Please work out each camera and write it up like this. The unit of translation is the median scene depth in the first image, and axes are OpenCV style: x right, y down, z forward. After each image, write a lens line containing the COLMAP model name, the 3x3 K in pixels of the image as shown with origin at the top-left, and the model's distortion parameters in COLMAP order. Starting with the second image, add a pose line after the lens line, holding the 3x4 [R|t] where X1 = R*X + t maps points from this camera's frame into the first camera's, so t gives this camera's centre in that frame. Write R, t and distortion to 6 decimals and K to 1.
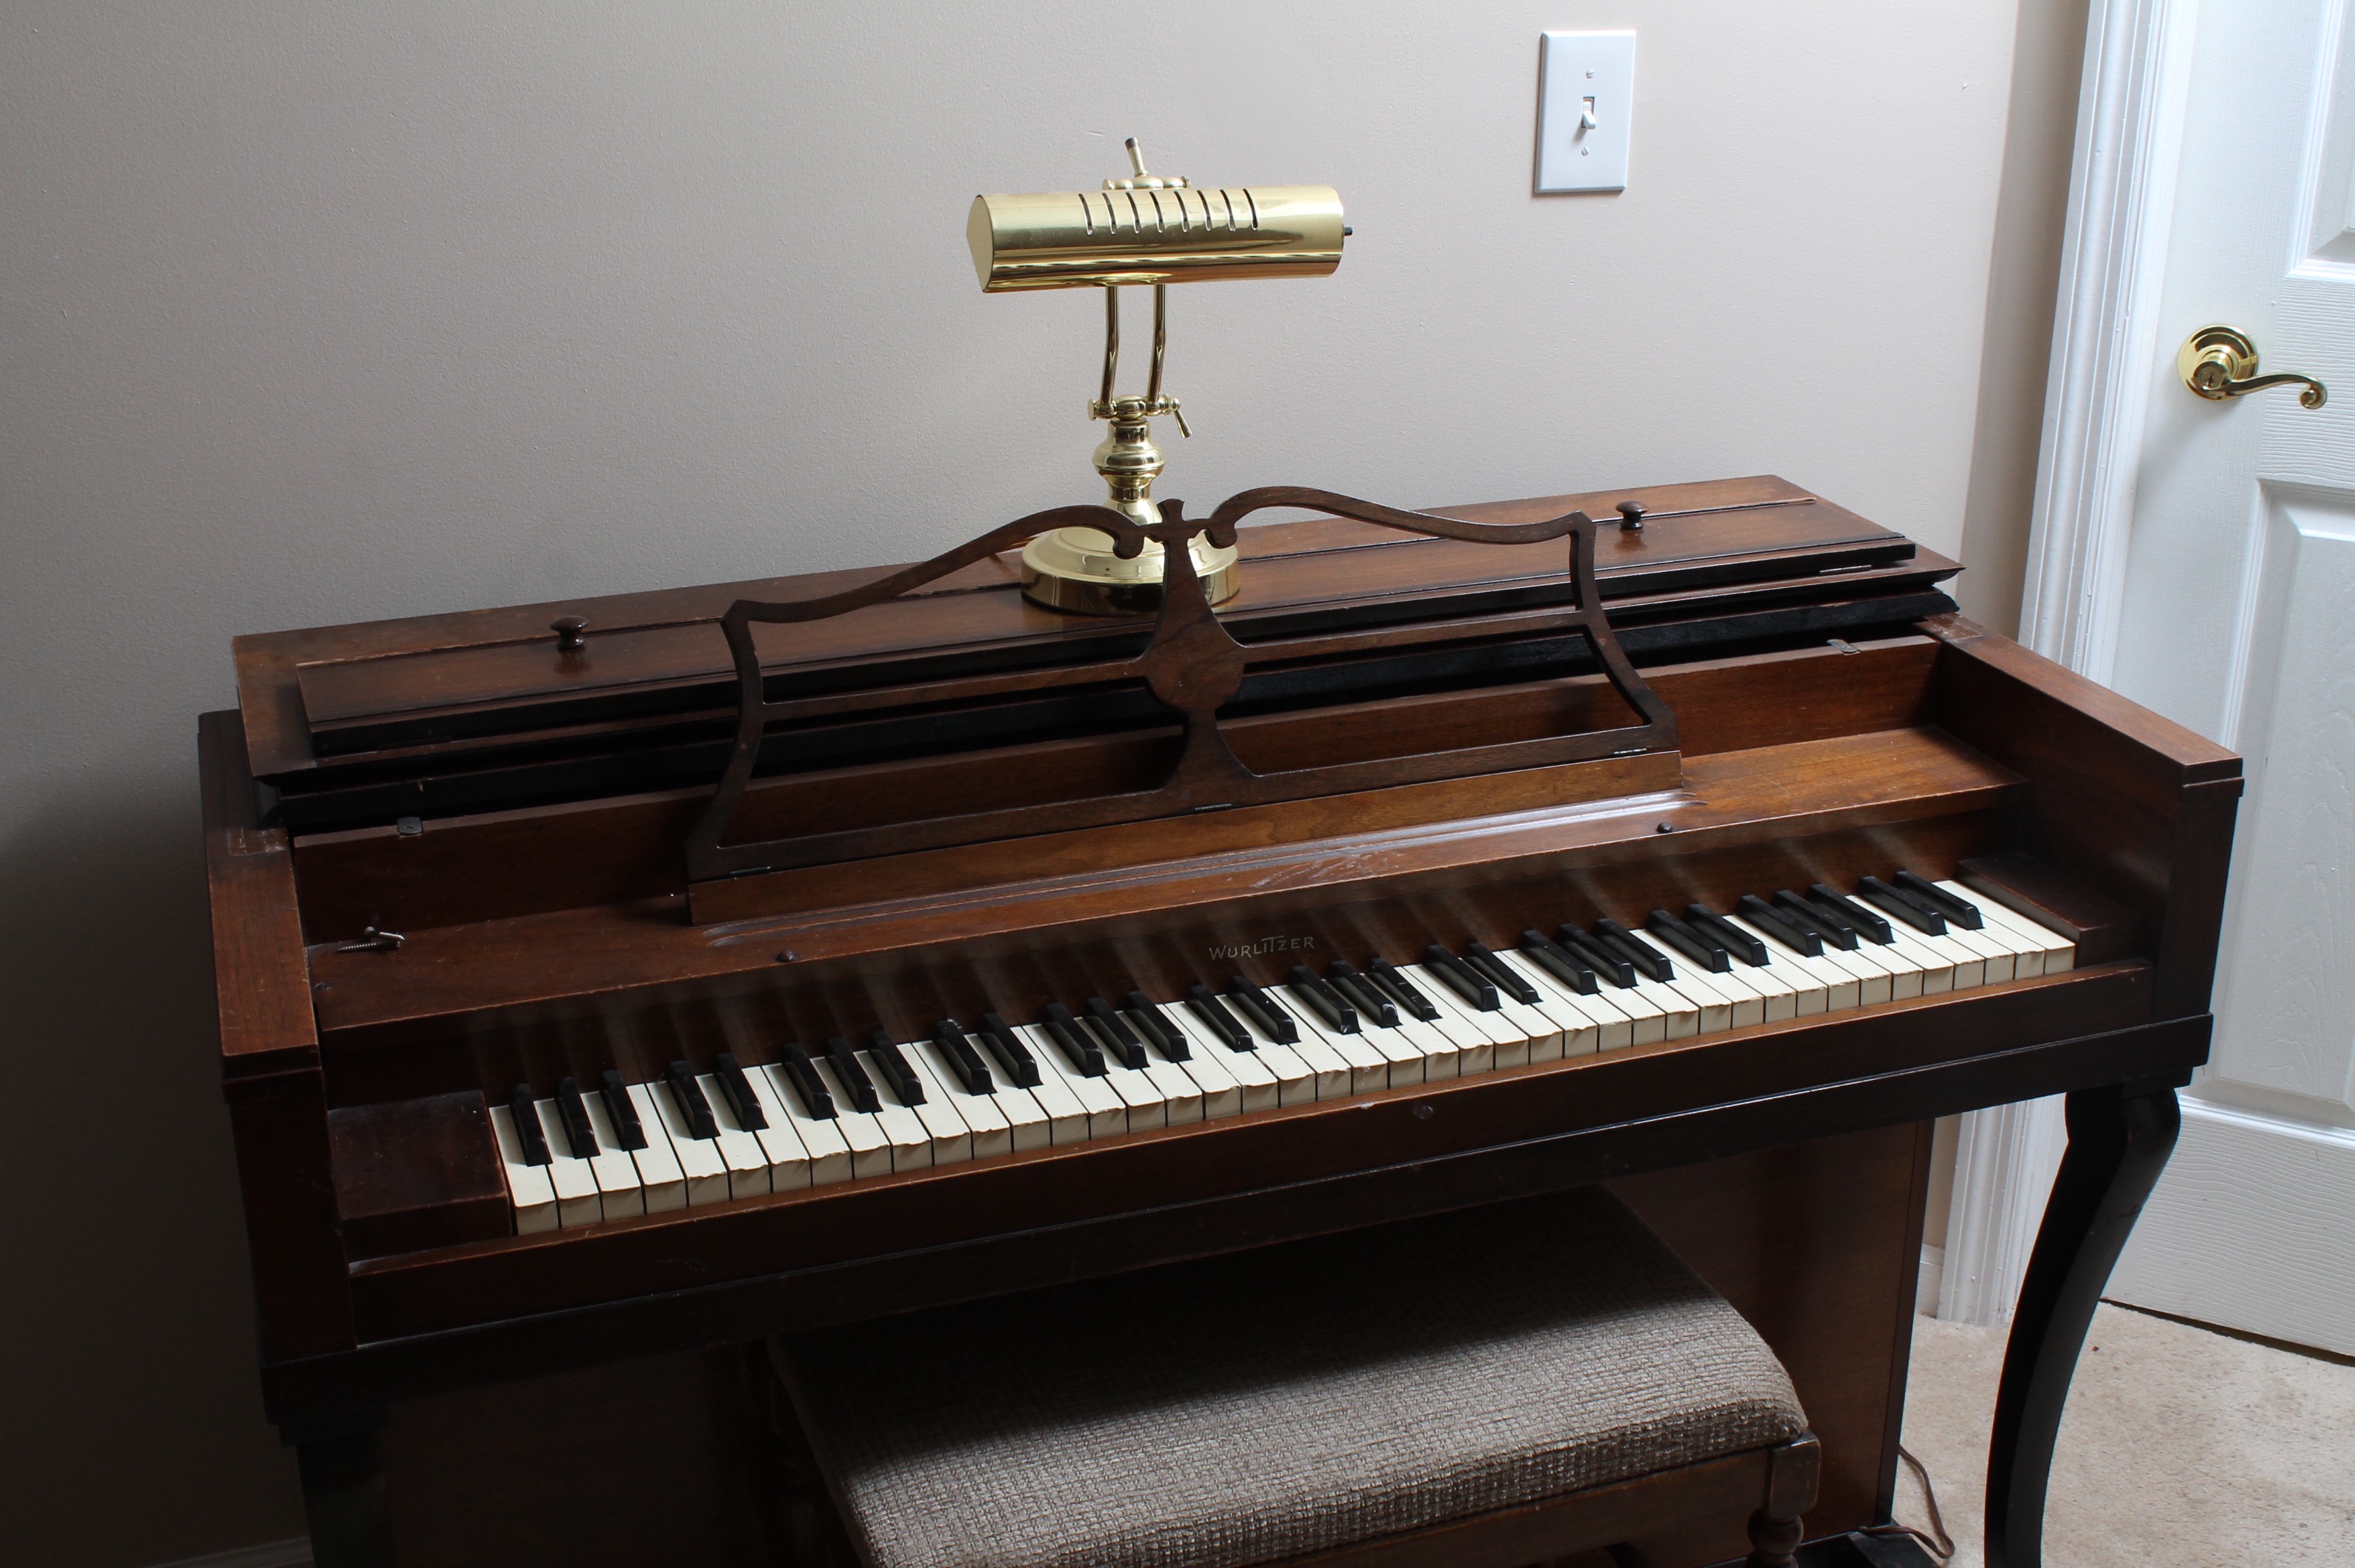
lens RADIAL K [[2805.6, 0, 1176.4], [0, 2805.6, 828.1], [0, 0, 1]] dist [-0.168032, 0.321168]
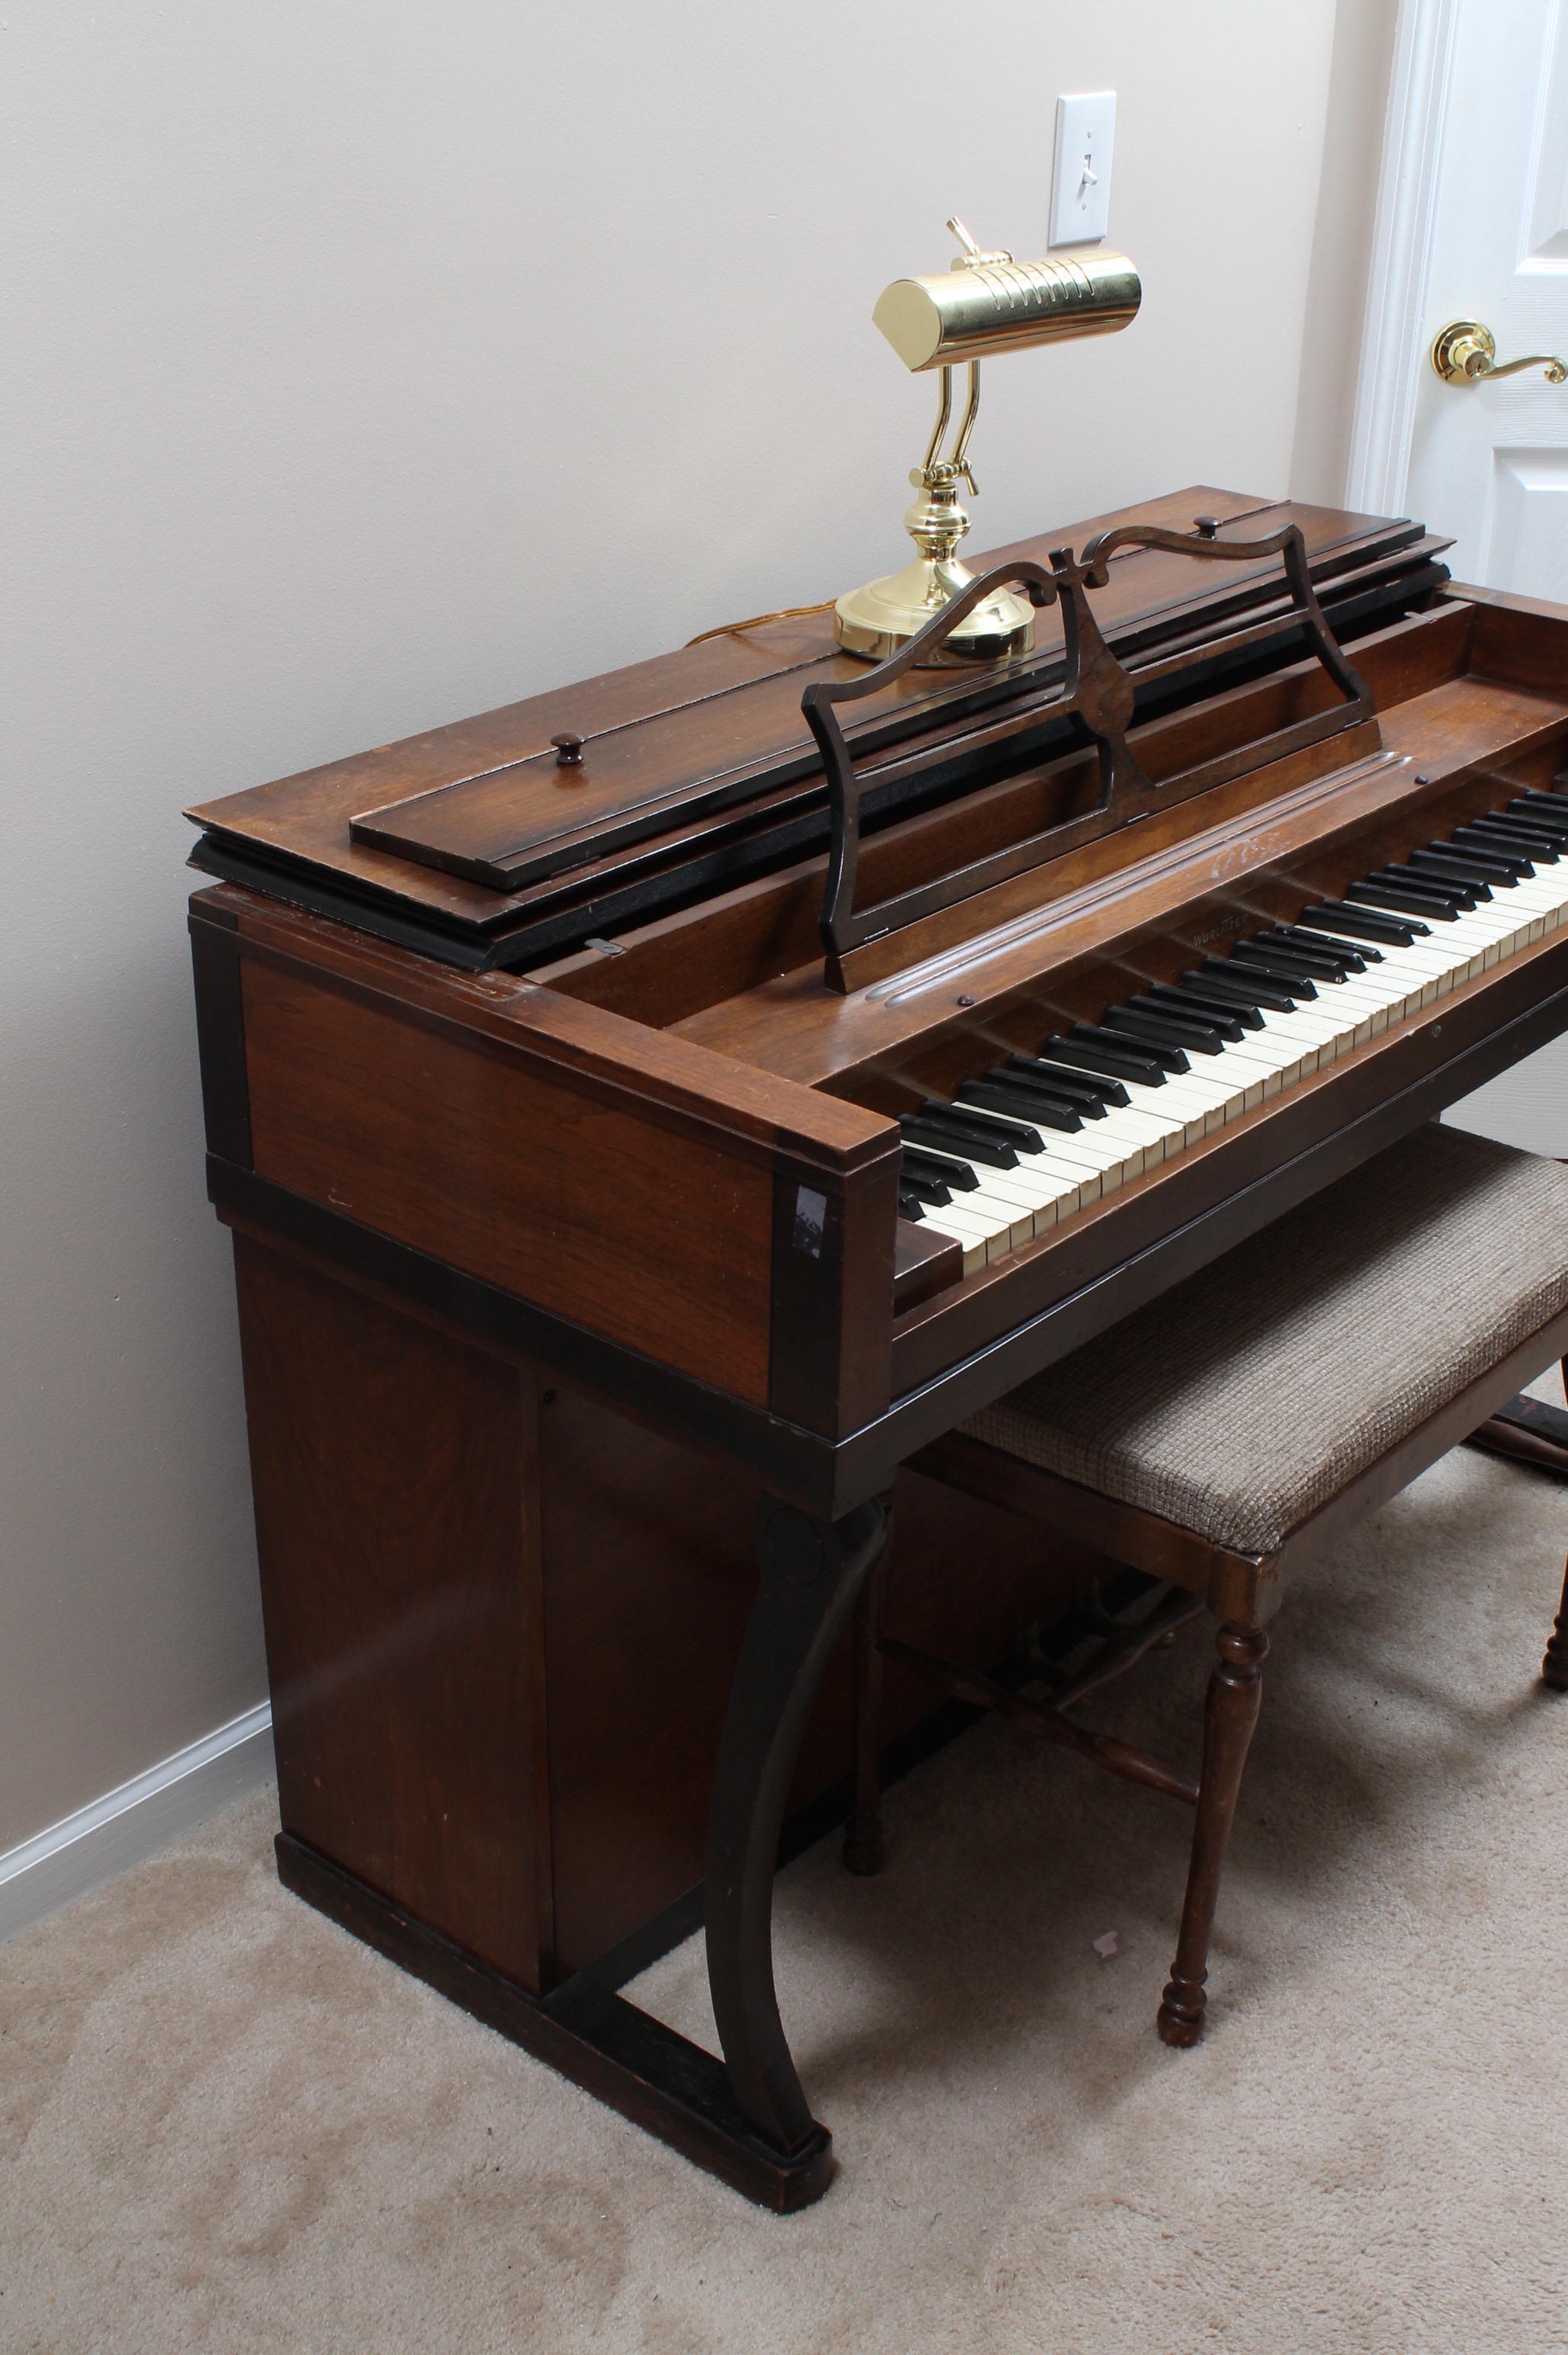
lens RADIAL K [[2892.0, 0, 784.0], [0, 2892.0, 1177.5], [0, 0, 1]] dist [-0.076973, 0.080408]
pose [[0.868417, -0.211560, 0.448435, -0.659542], [0.170140, 0.976638, 0.131268, -0.042732], [-0.465730, -0.037699, 0.884124, 0.033678]]
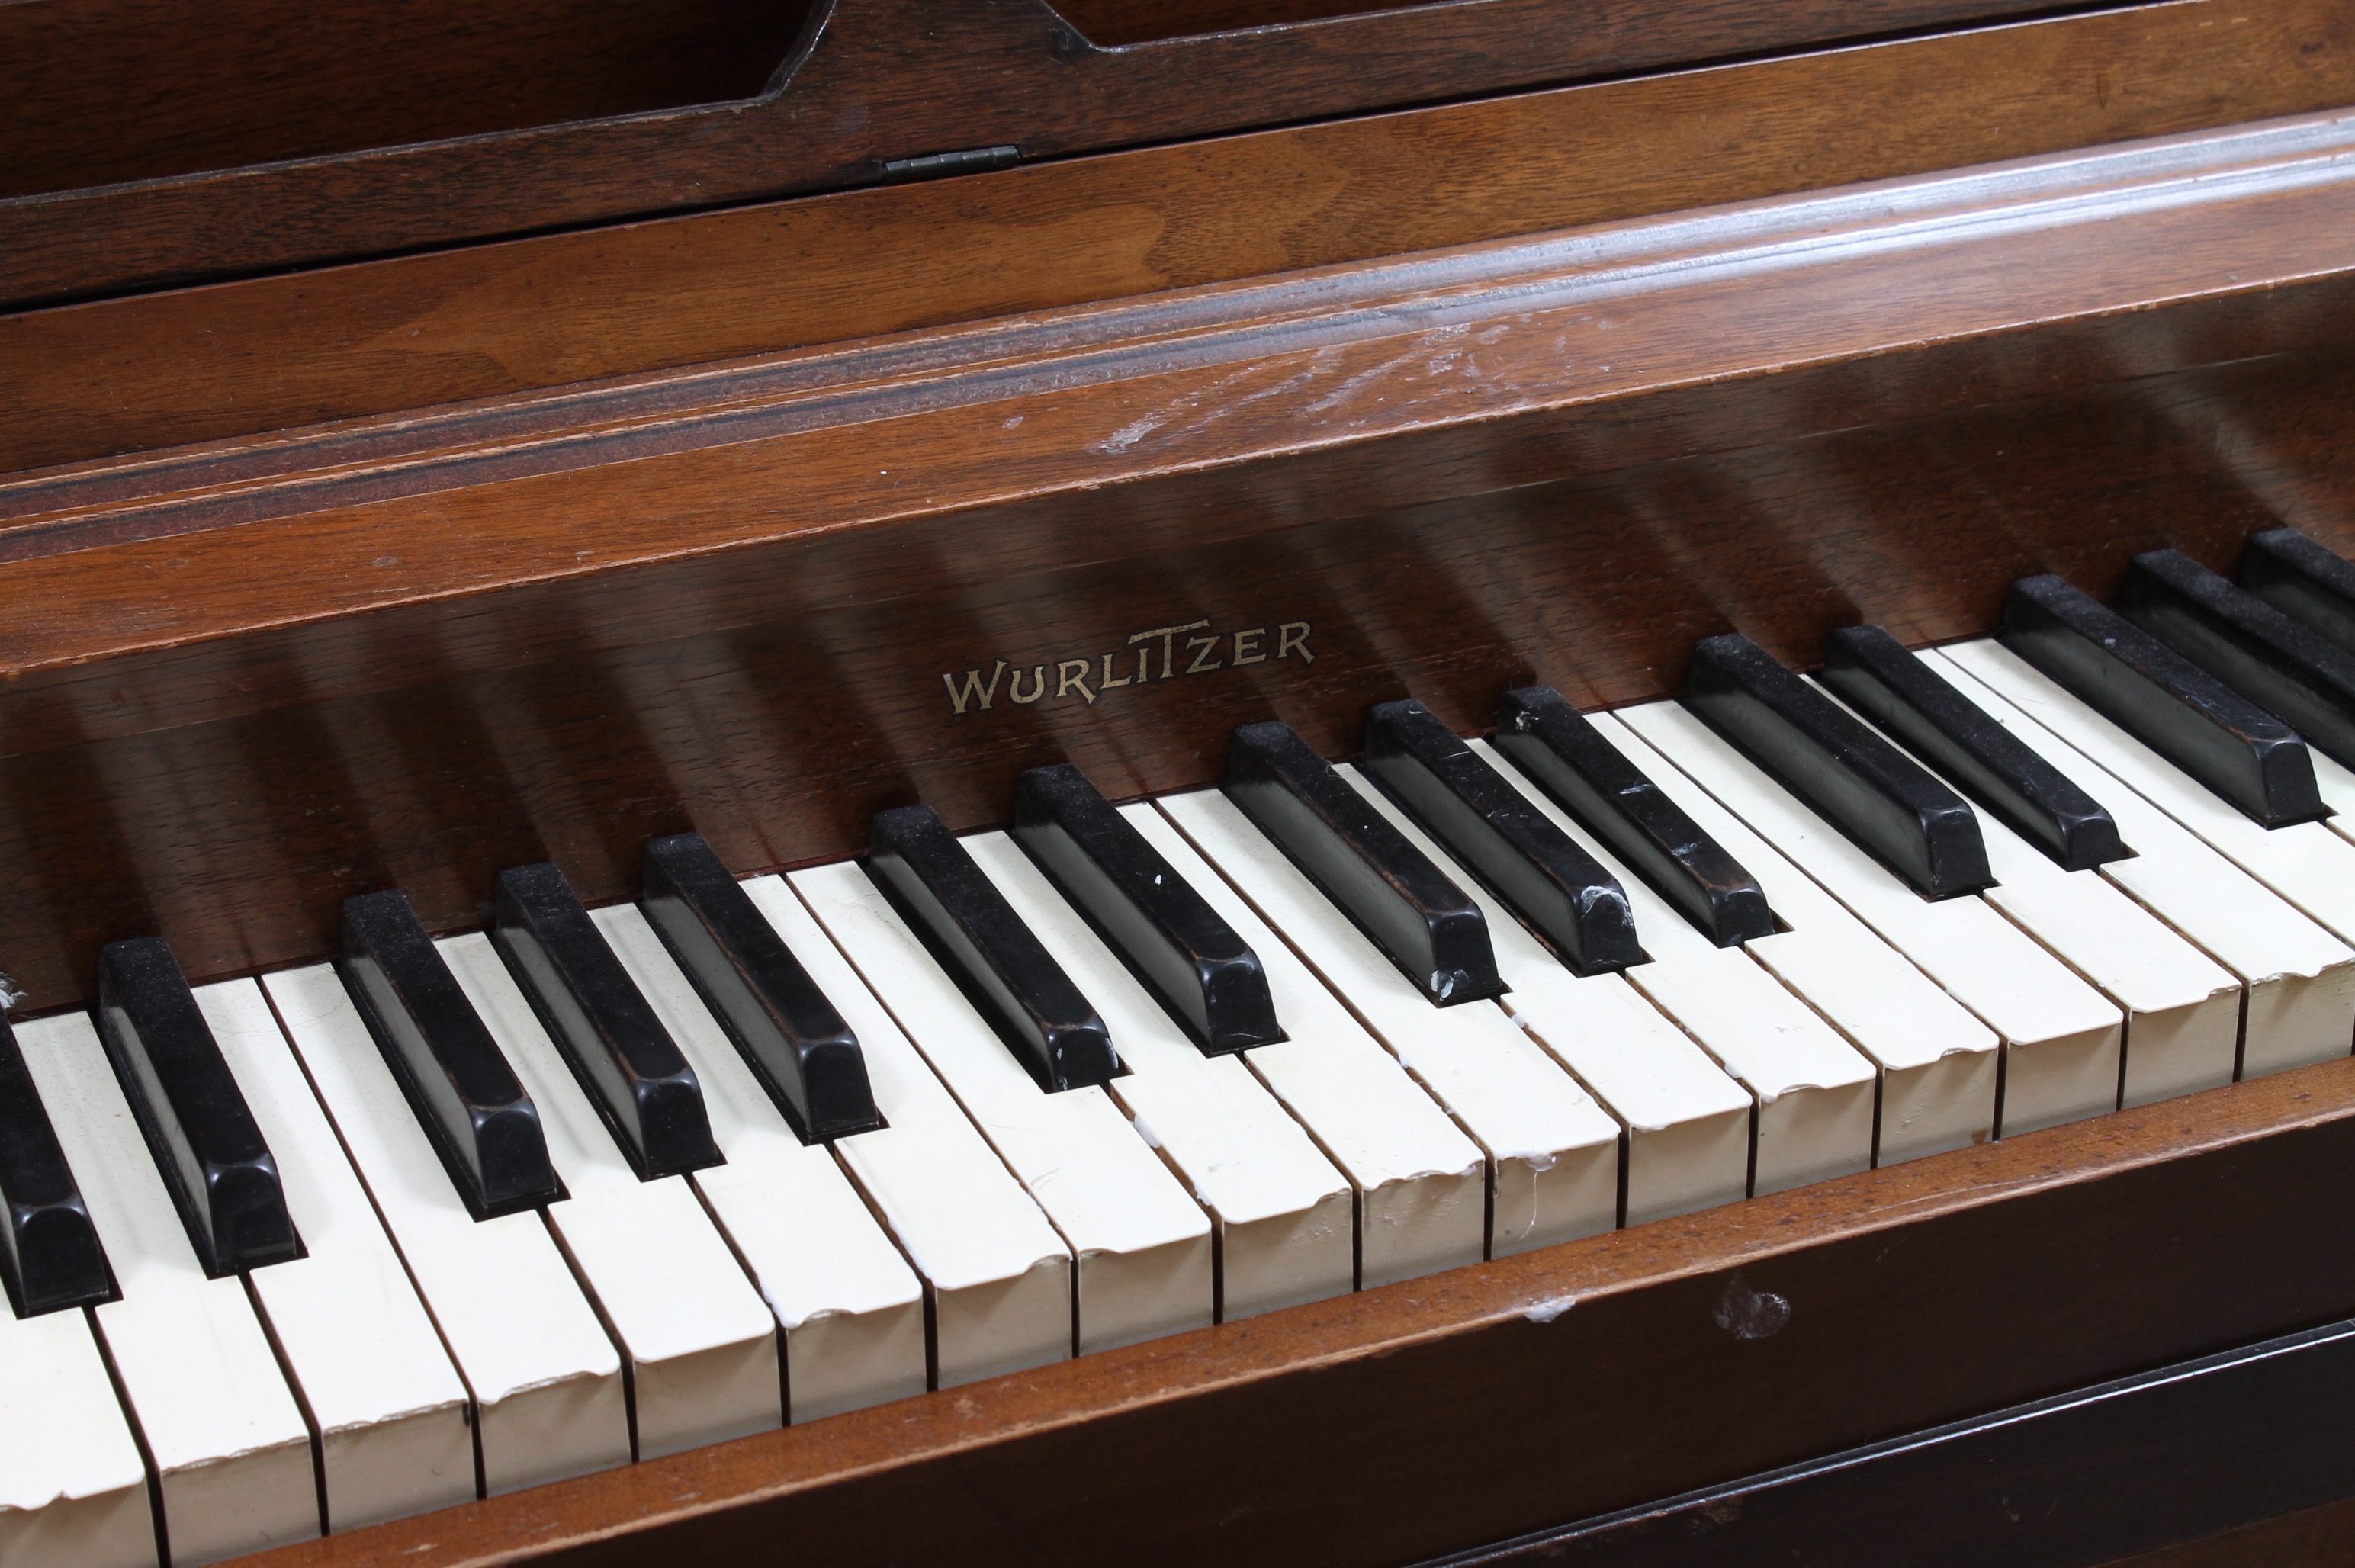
lens RADIAL K [[4834.9, 0, 1214.6], [0, 4834.9, 783.9], [0, 0, 1]] dist [-0.012977, 0.146752]
pose [[0.997796, -0.013032, 0.065061, 0.006958], [0.004446, 0.991451, 0.130404, -0.008490], [-0.066204, -0.129827, 0.989324, 0.506206]]
